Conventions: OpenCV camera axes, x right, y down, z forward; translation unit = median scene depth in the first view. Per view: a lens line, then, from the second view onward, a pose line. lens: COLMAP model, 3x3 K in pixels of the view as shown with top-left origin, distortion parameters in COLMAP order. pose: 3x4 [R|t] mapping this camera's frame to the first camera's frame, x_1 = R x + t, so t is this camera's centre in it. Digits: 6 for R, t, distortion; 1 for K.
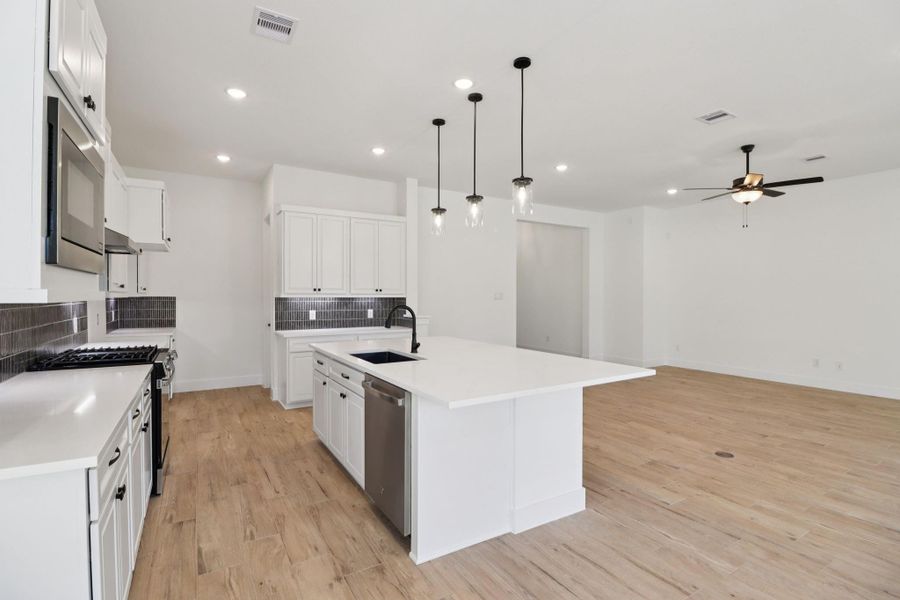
lens RADIAL K [[421.9, 0, 449.6], [0, 421.9, 294.3], [0, 0, 1]] dist [0.000129, -0.012177]
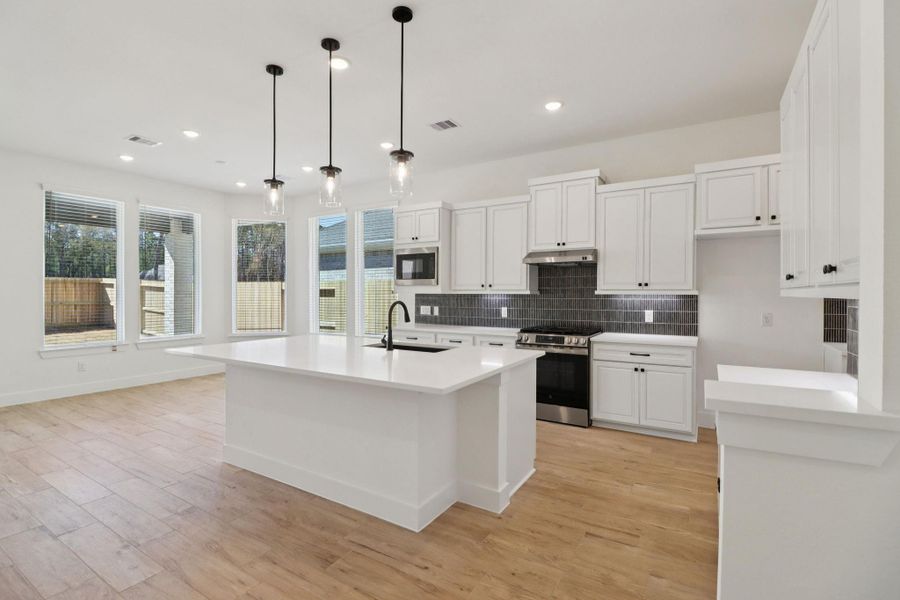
lens RADIAL K [[421.9, 0, 449.6], [0, 421.9, 294.3], [0, 0, 1]] dist [0.000129, -0.012177]
pose [[-0.887497, -0.003712, -0.460799, 0.240642], [-0.004080, 0.999992, -0.000196, 0.010296], [0.460796, 0.001707, -0.887504, 1.920393]]
